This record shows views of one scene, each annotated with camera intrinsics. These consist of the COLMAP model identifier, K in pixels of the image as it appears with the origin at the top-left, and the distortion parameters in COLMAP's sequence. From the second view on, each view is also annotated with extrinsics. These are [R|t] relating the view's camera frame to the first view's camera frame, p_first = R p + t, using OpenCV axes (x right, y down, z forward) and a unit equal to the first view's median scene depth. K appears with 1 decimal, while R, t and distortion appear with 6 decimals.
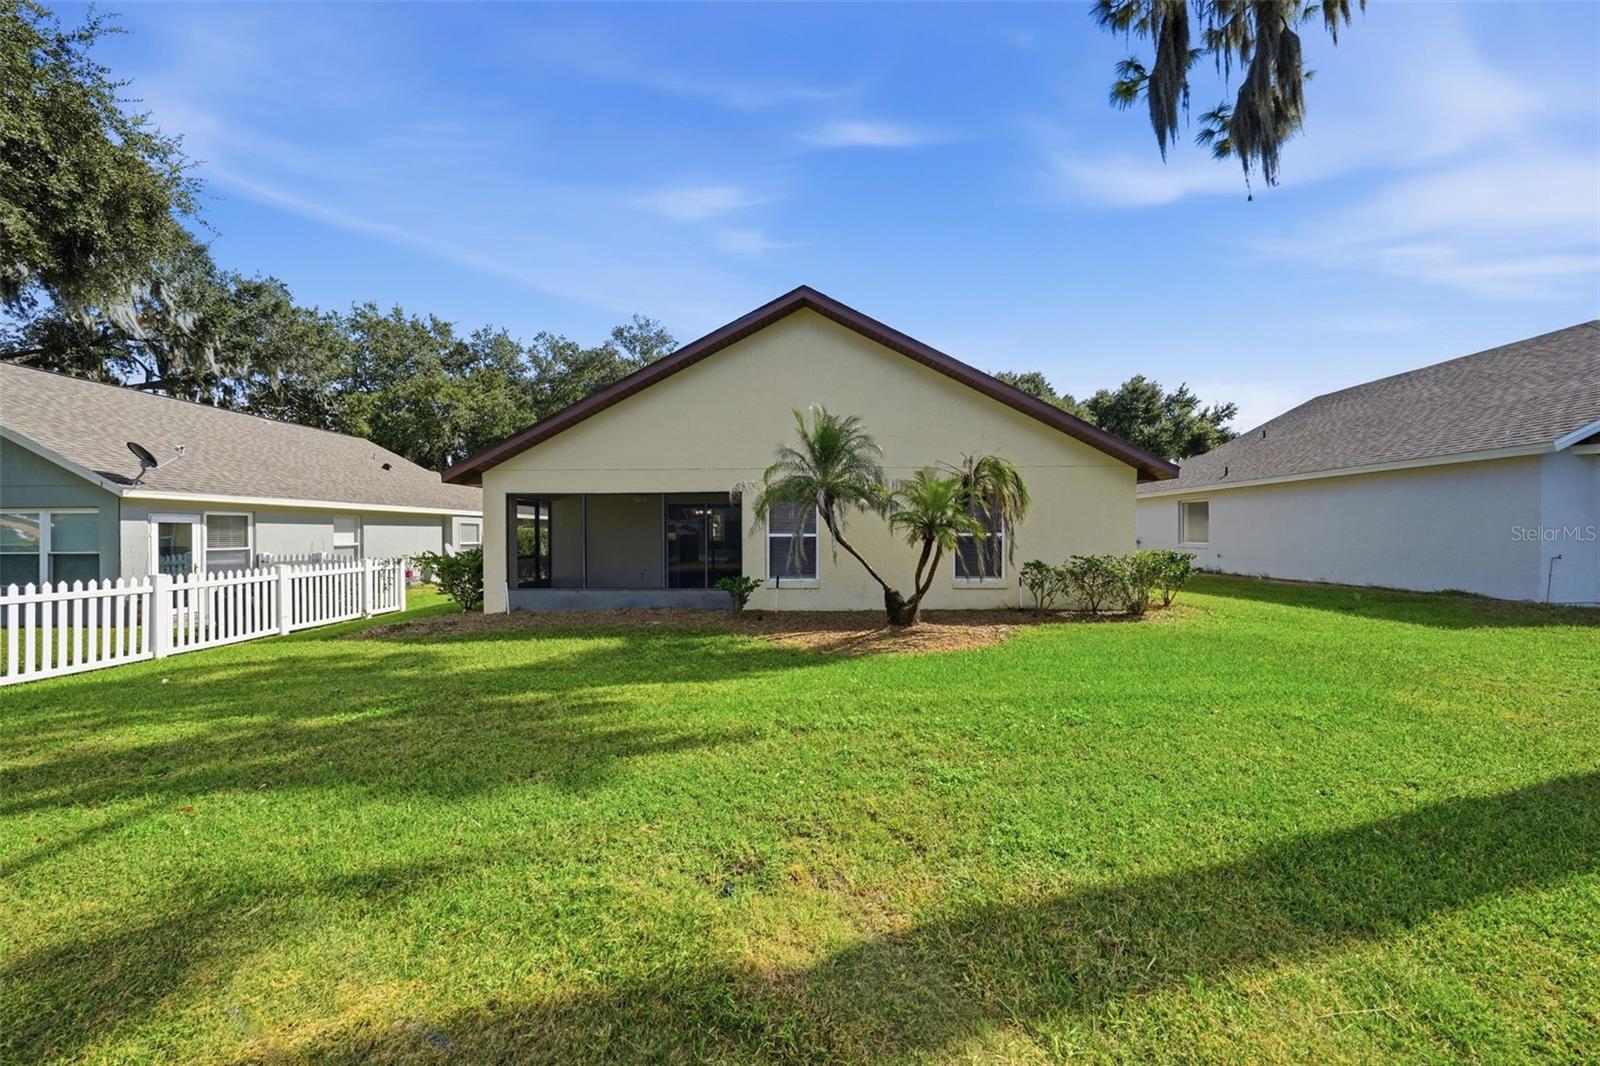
lens RADIAL K [[549.6, 0, 802.8], [0, 549.6, 538.7], [0, 0, 1]] dist [0.000003, 0.000065]
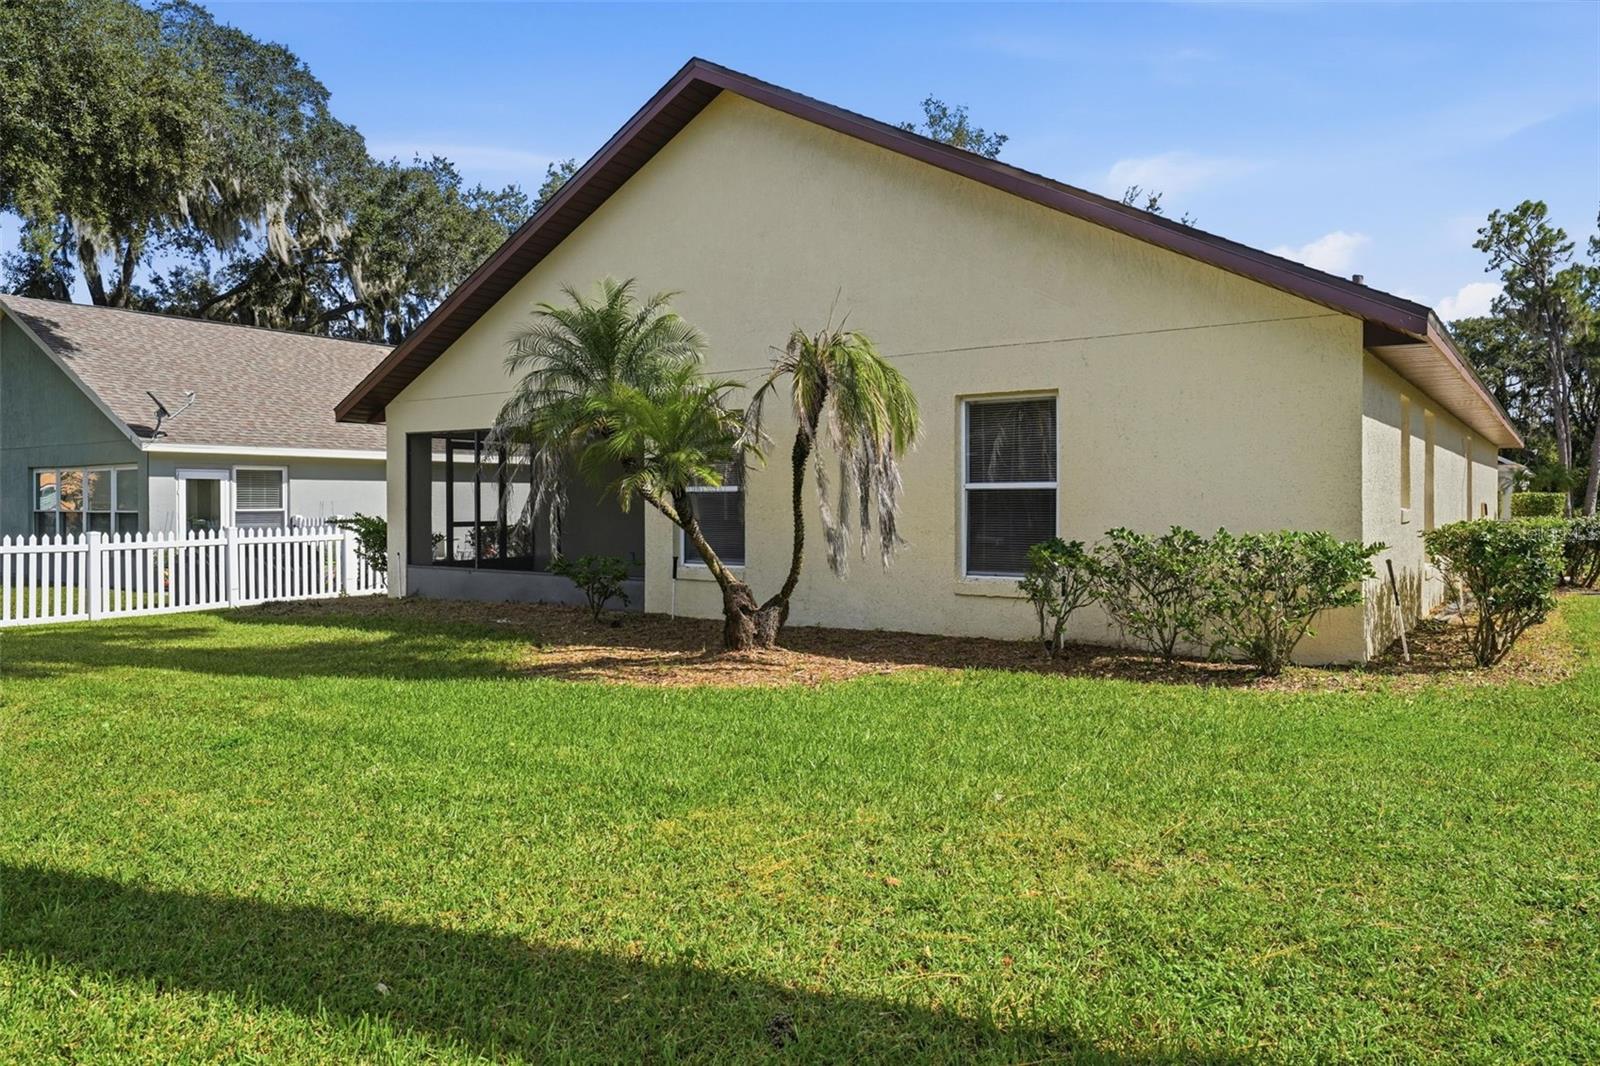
lens RADIAL K [[1062.0, 0, 797.9], [0, 1062.0, 512.9], [0, 0, 1]] dist [0.000569, 0.000066]
pose [[0.835793, 0.007749, -0.548990, 0.647562], [-0.005756, 0.999969, 0.005352, 0.011800], [0.549014, -0.001314, 0.835812, 0.112147]]
